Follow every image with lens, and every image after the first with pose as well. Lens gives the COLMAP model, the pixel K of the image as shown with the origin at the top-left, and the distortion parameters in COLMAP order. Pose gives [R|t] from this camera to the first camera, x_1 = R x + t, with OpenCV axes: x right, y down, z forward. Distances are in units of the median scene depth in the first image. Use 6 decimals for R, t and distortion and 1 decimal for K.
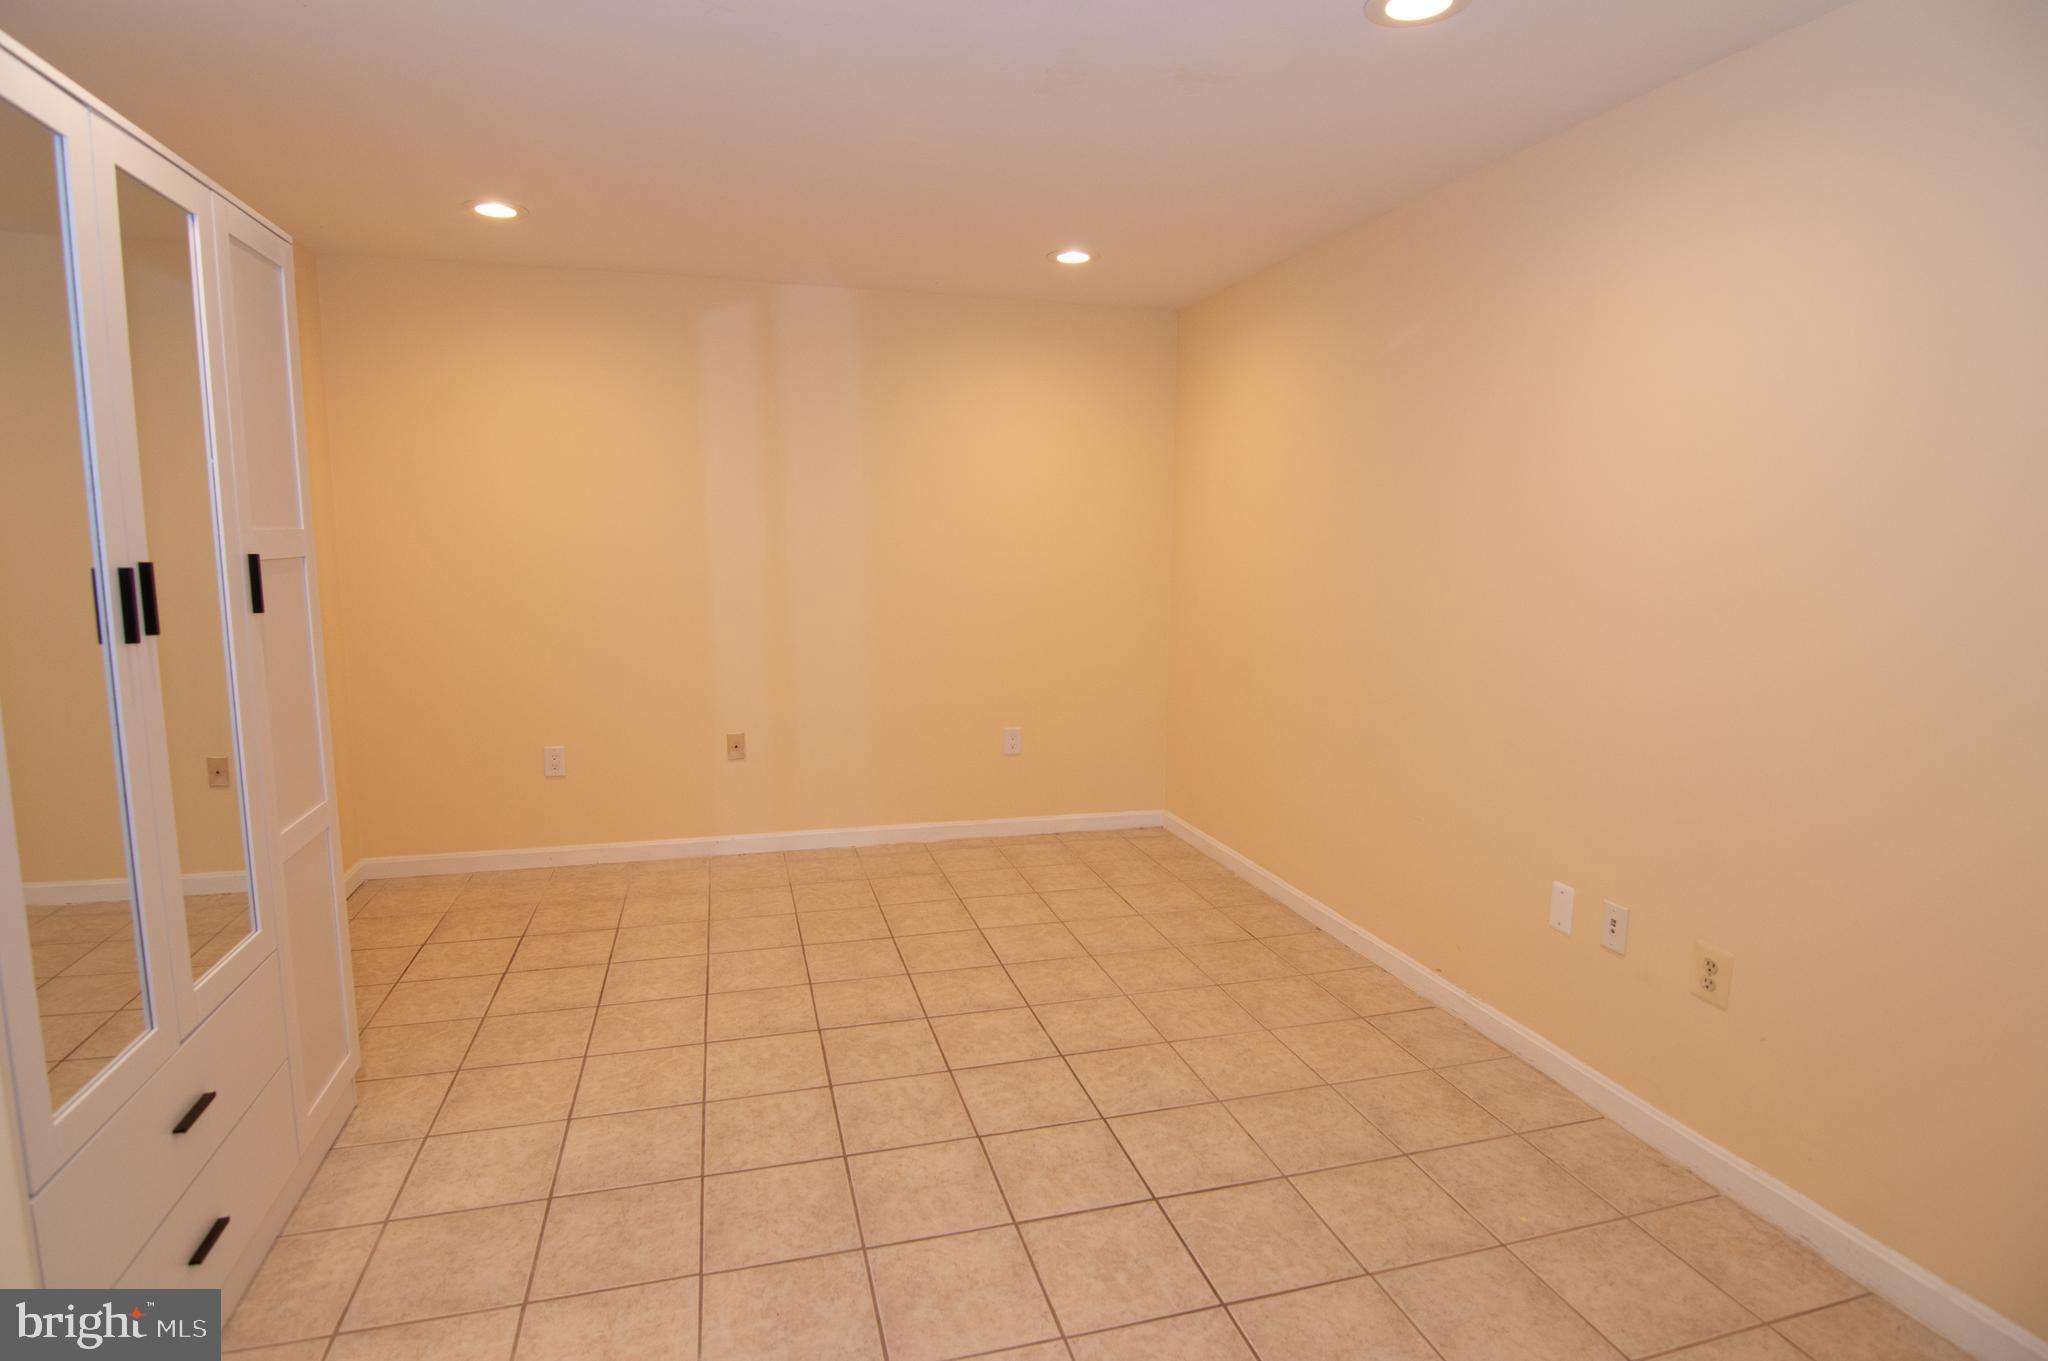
lens RADIAL K [[1019.7, 0, 997.1], [0, 1019.7, 693.0], [0, 0, 1]] dist [-0.011157, -0.008115]
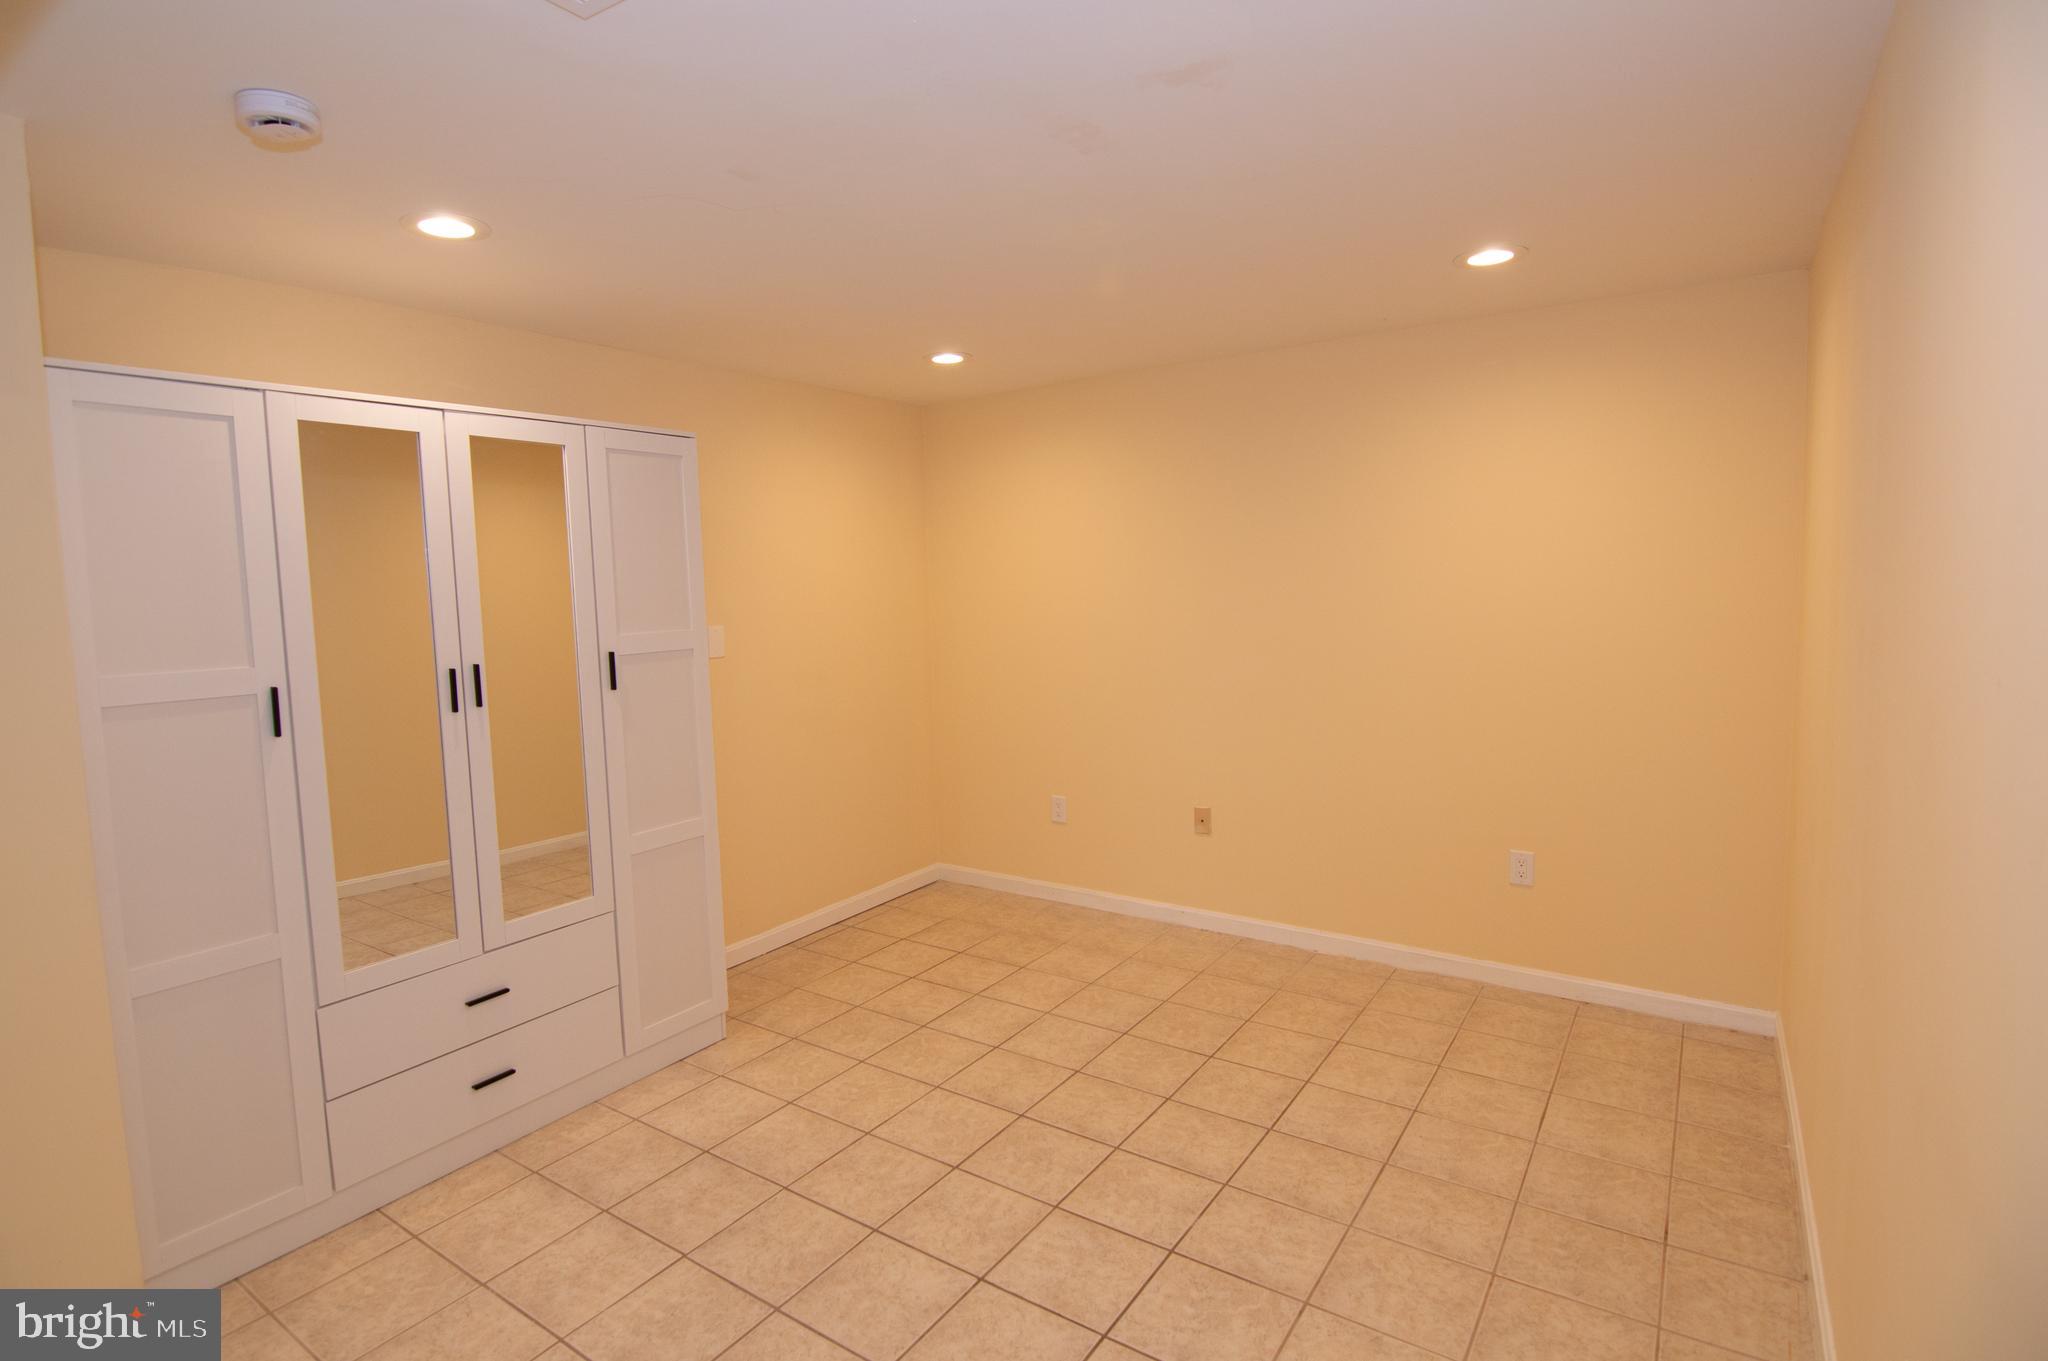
lens RADIAL K [[1019.7, 0, 1014.1], [0, 1019.7, 687.5], [0, 0, 1]] dist [-0.011157, -0.008115]
pose [[0.643091, 0.056358, -0.763713, 0.514609], [-0.086912, 0.996216, 0.000331, -0.083028], [0.760842, 0.066164, 0.645556, 0.286662]]
